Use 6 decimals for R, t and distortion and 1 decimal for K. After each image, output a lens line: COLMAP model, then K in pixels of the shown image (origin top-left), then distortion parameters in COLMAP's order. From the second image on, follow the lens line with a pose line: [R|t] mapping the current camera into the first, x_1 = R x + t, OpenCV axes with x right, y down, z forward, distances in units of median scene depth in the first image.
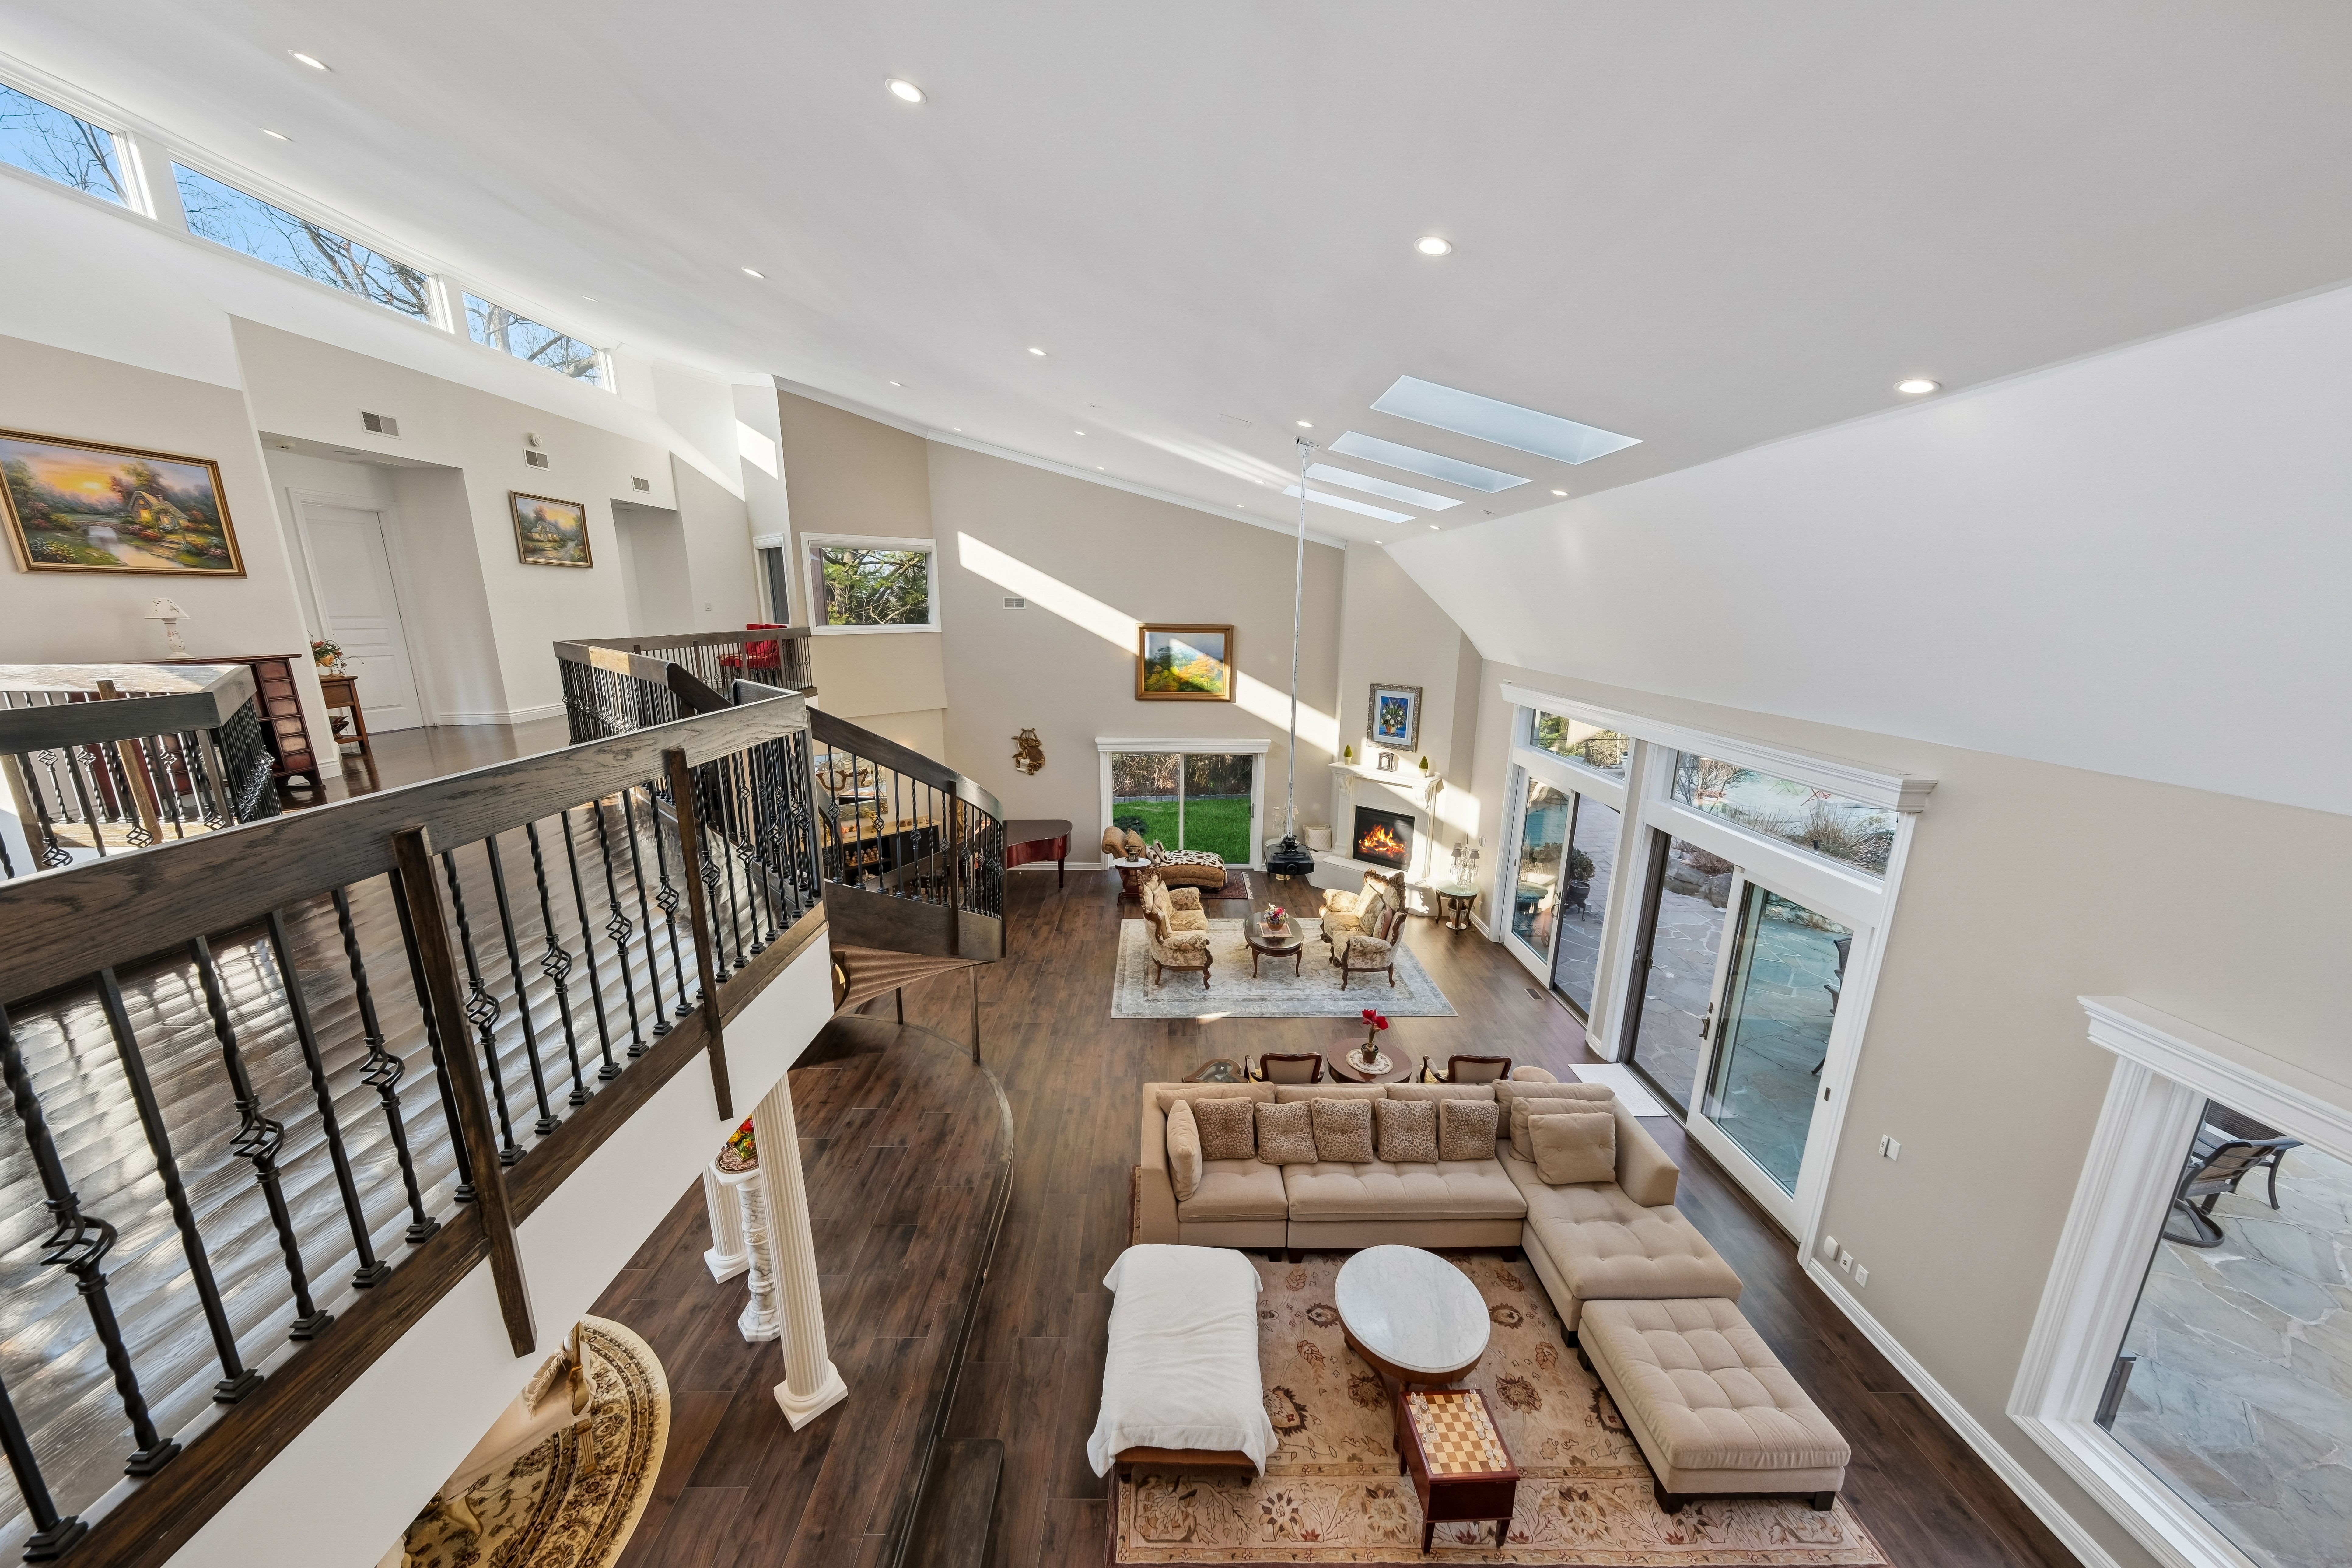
lens RADIAL K [[808.4, 0, 1164.9], [0, 808.4, 789.2], [0, 0, 1]] dist [0.005749, 0.001813]
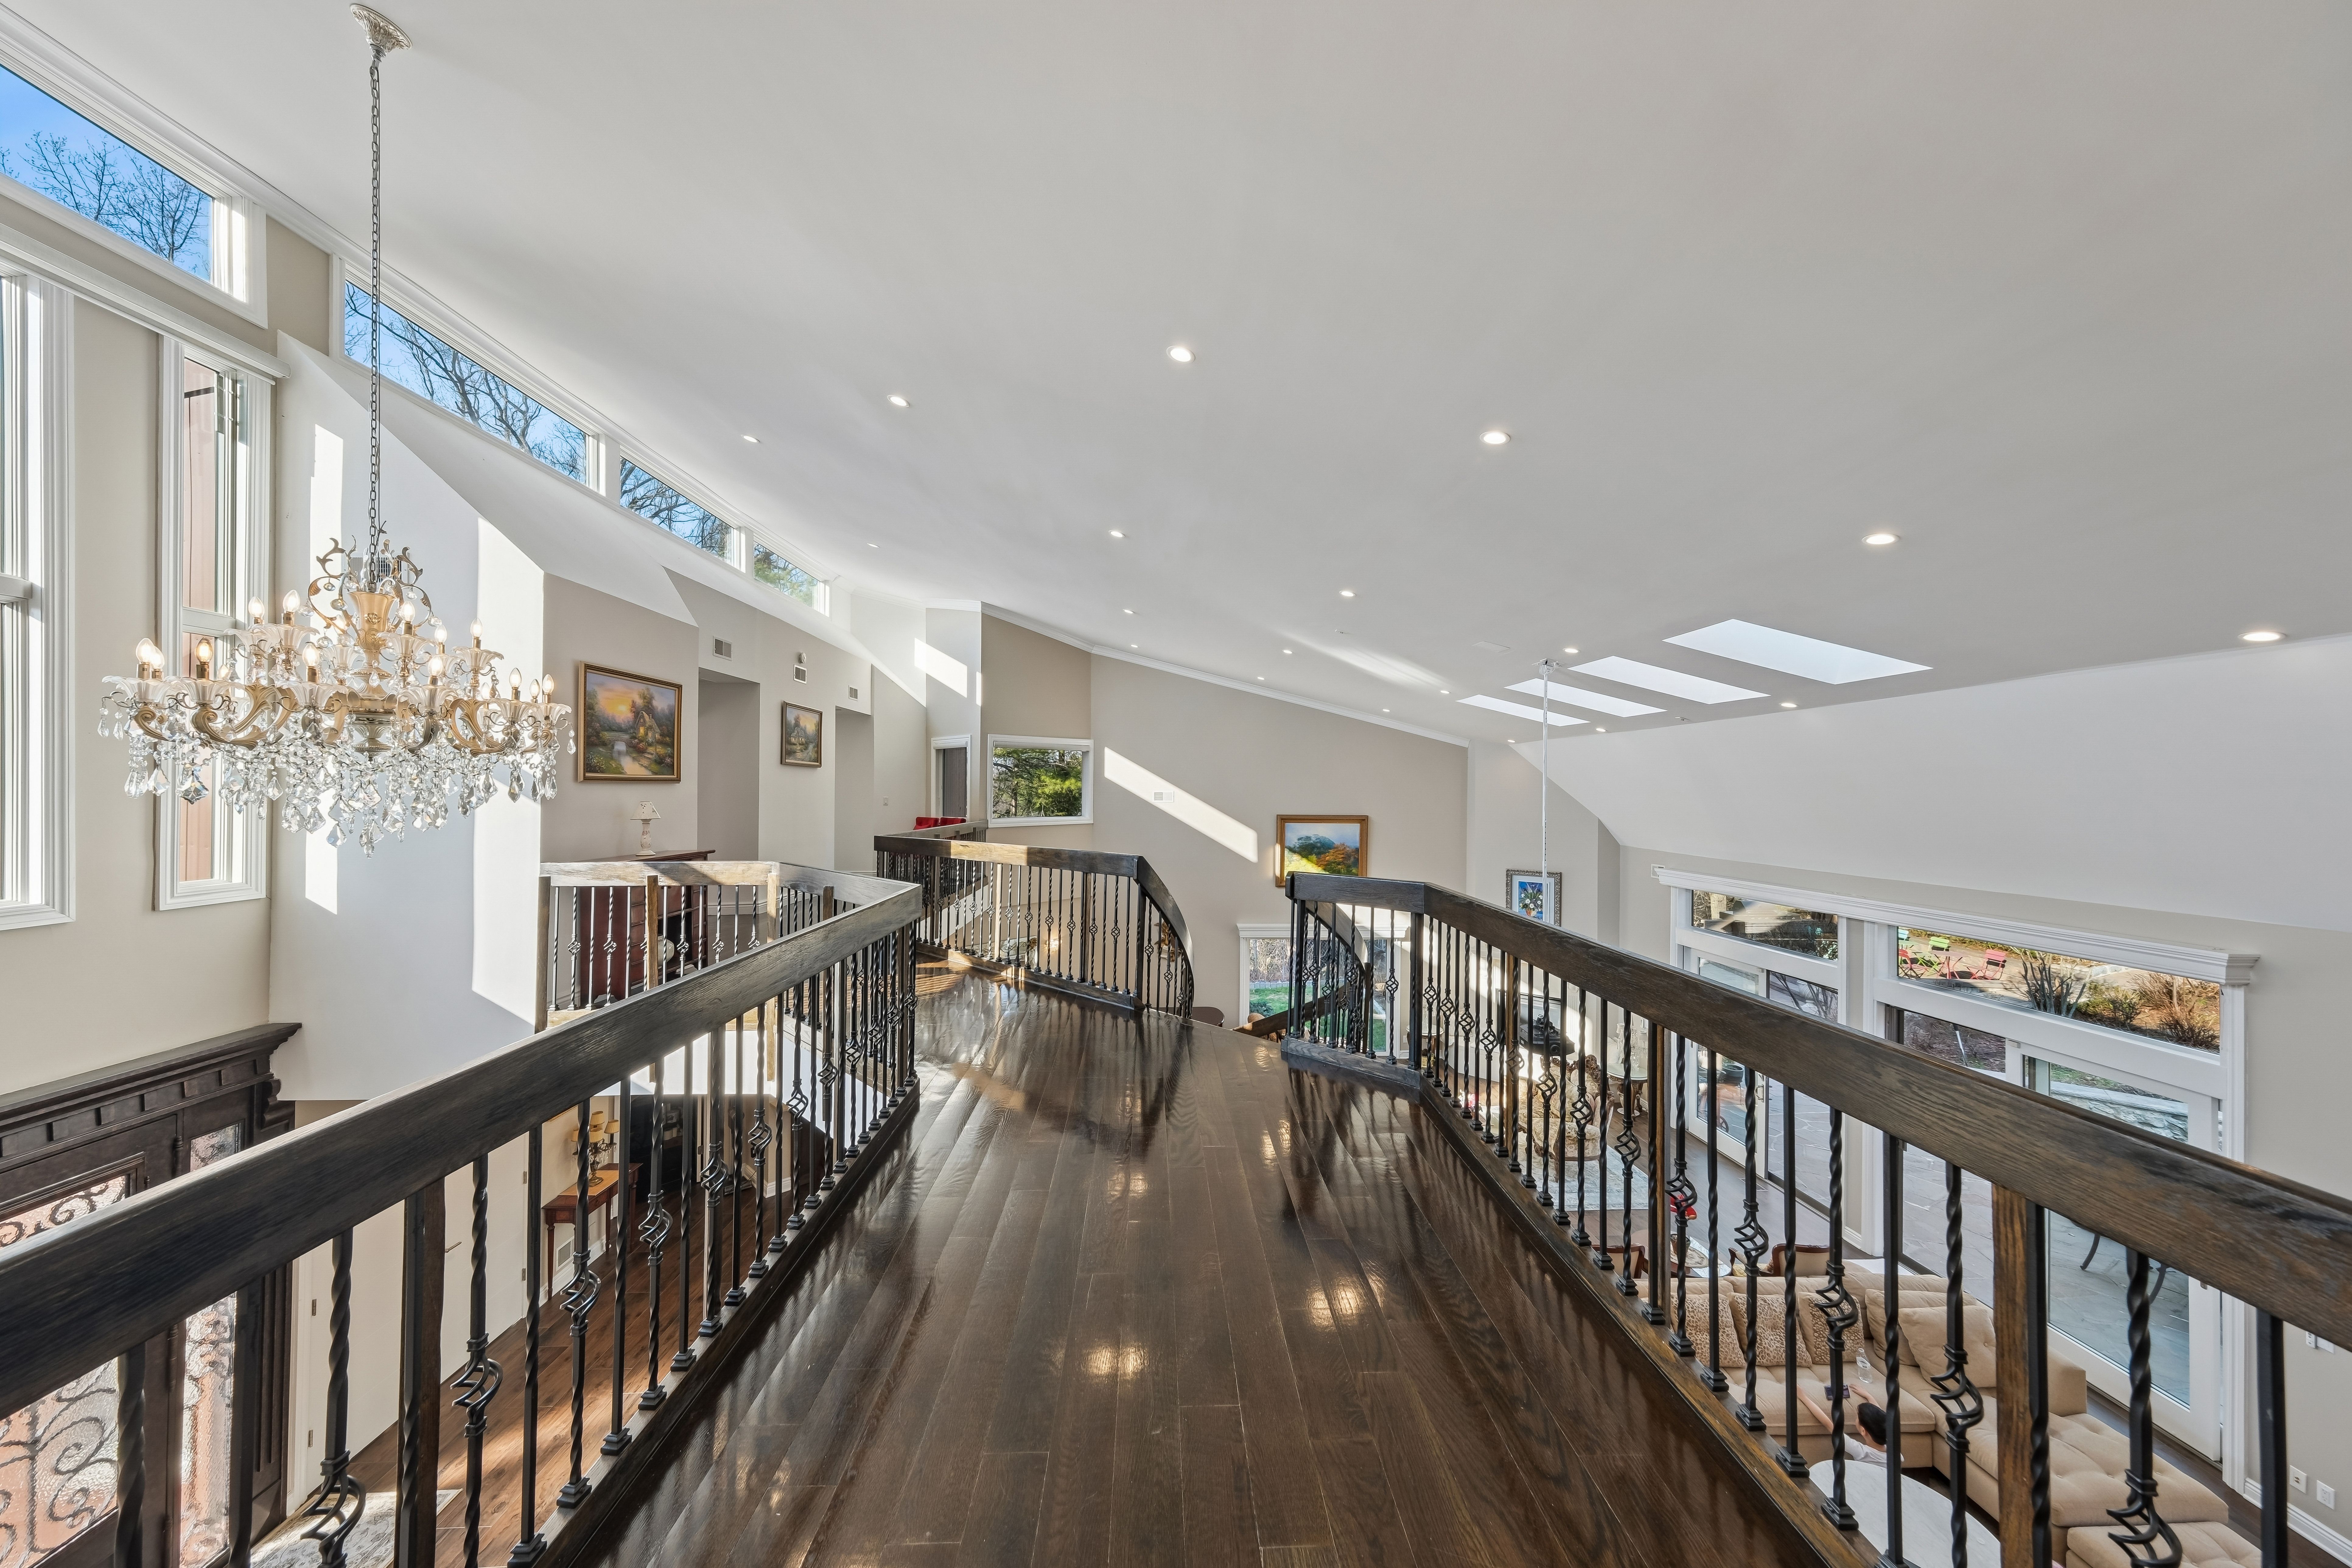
lens RADIAL K [[808.4, 0, 1171.9], [0, 808.4, 785.1], [0, 0, 1]] dist [0.005749, 0.001813]
pose [[0.999622, -0.003884, 0.027199, -0.298345], [0.010118, 0.972426, -0.232992, 0.005184], [-0.025544, 0.233179, 0.972098, -0.054508]]
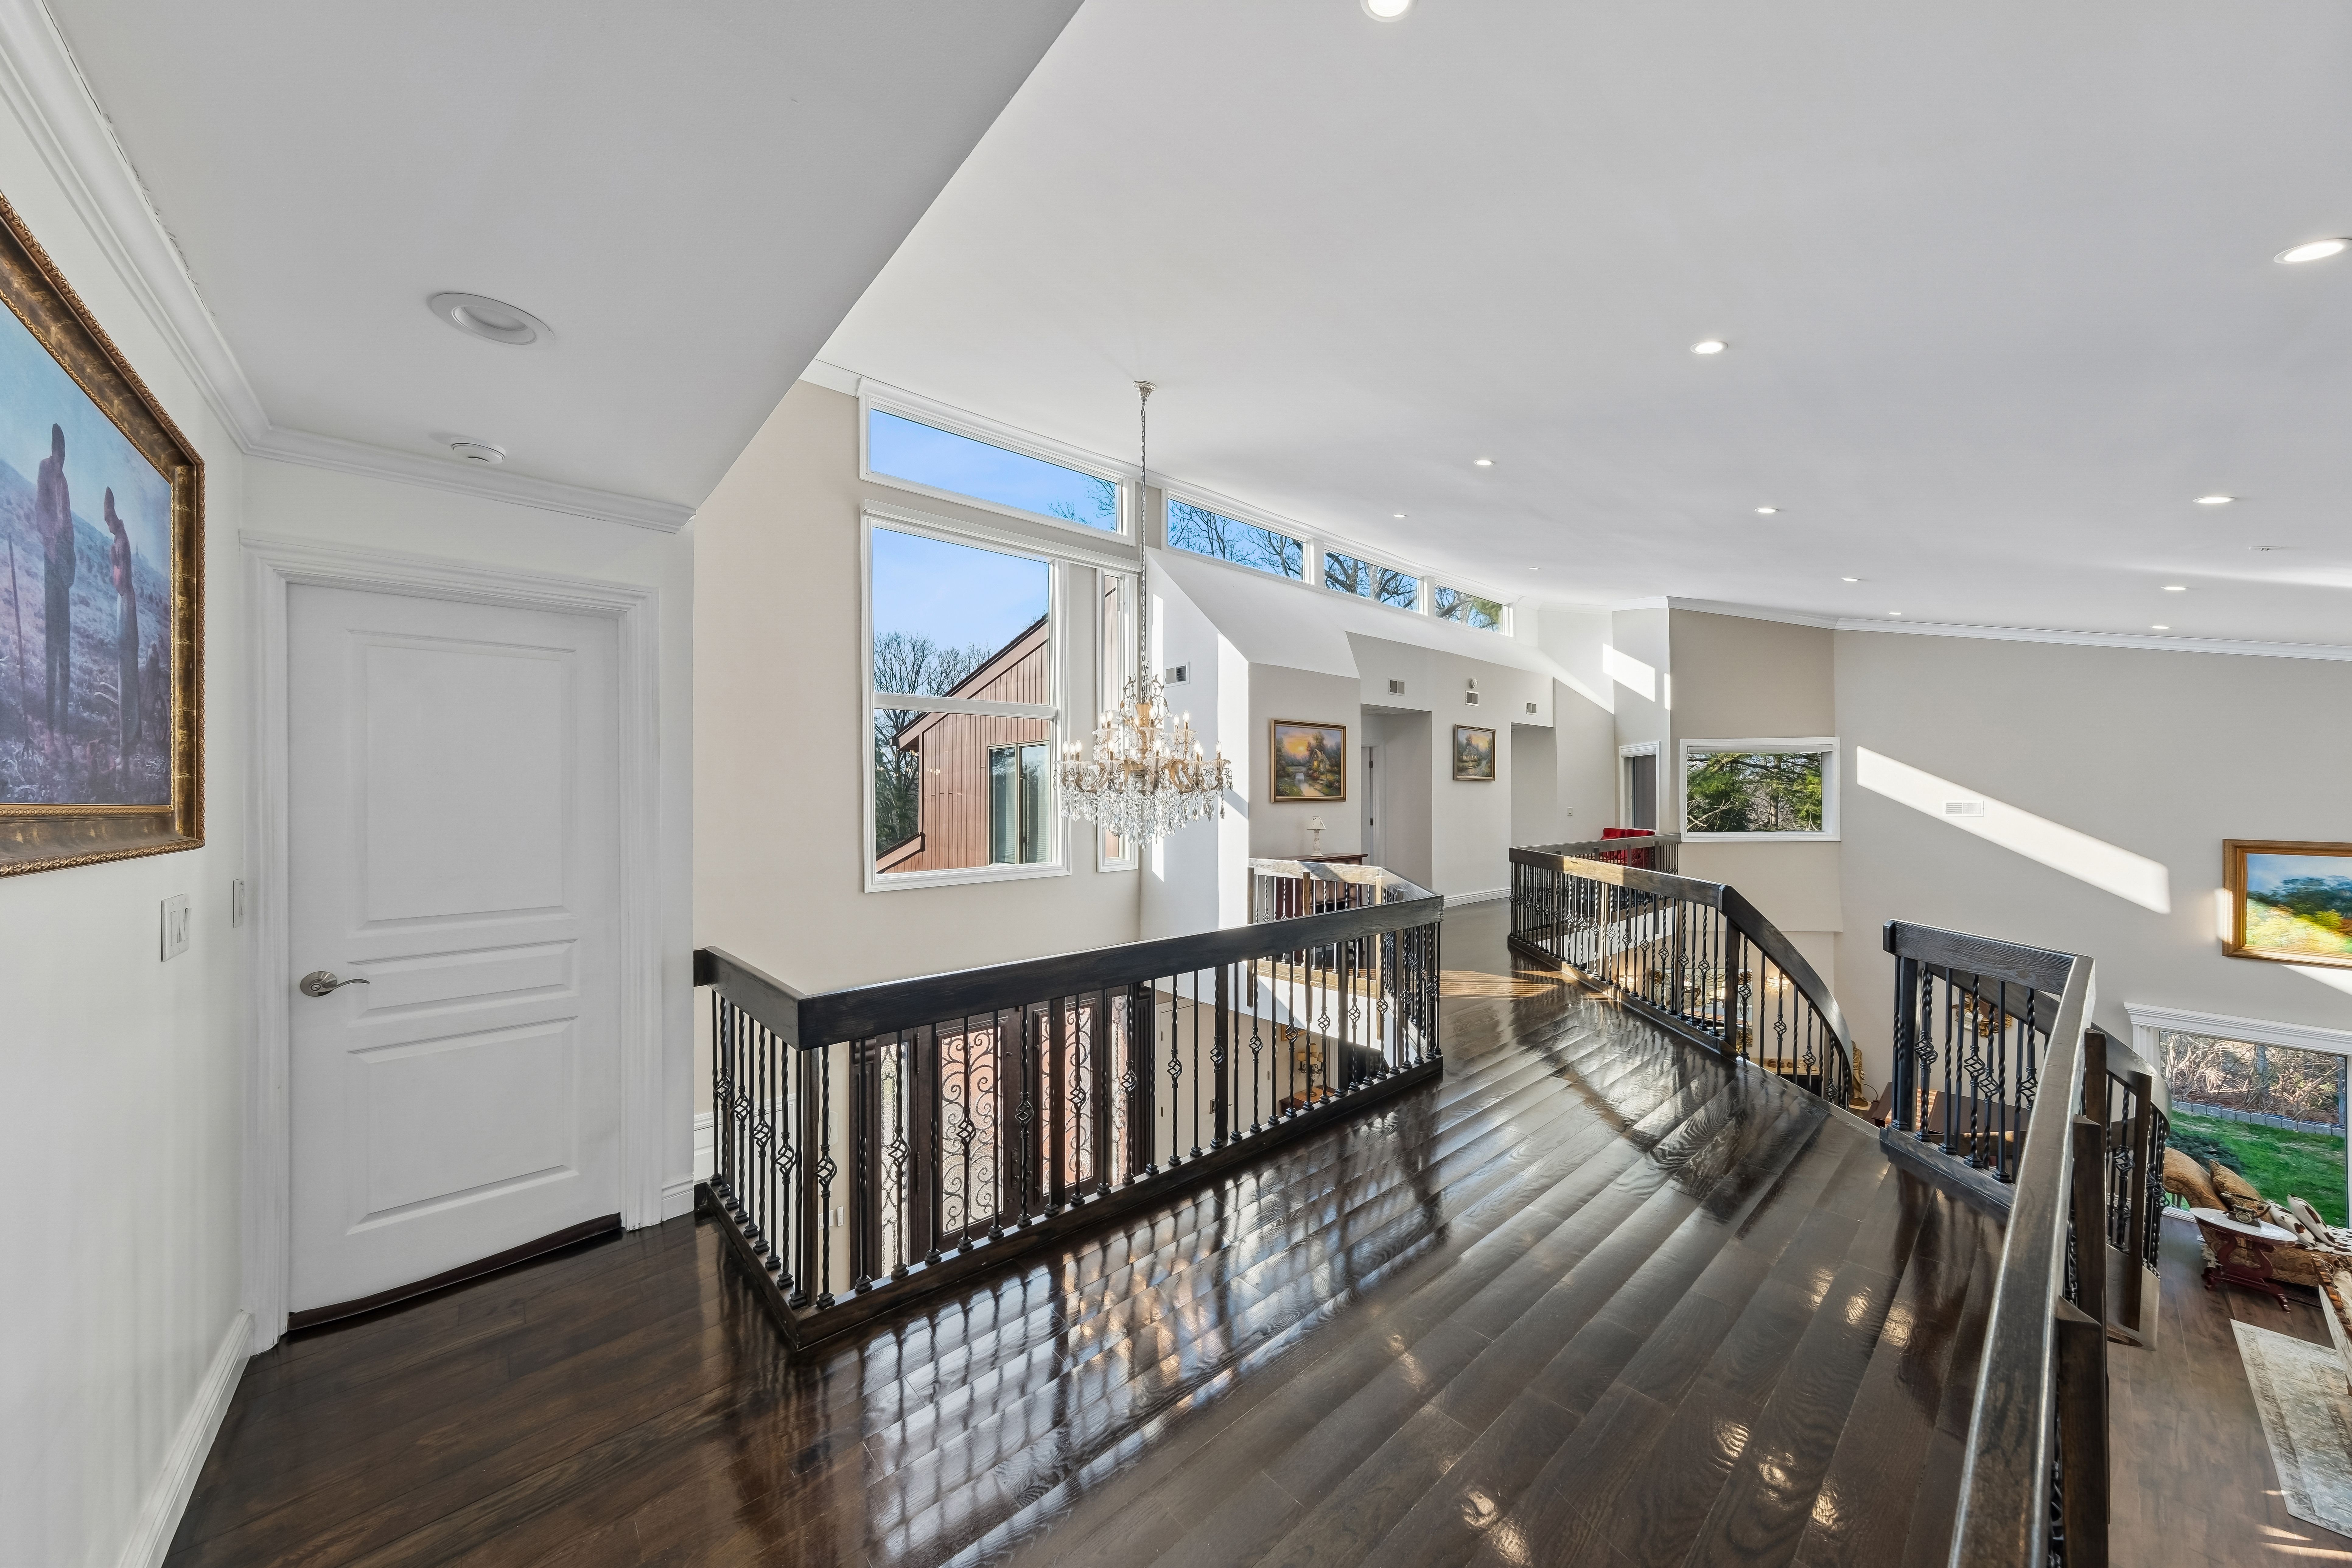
lens RADIAL K [[808.4, 0, 1179.3], [0, 808.4, 788.5], [0, 0, 1]] dist [0.005749, 0.001813]
pose [[0.666672, -0.015423, -0.745192, -0.155522], [-0.160151, 0.973470, -0.163423, 0.000589], [0.727943, 0.228293, 0.646515, -0.089608]]
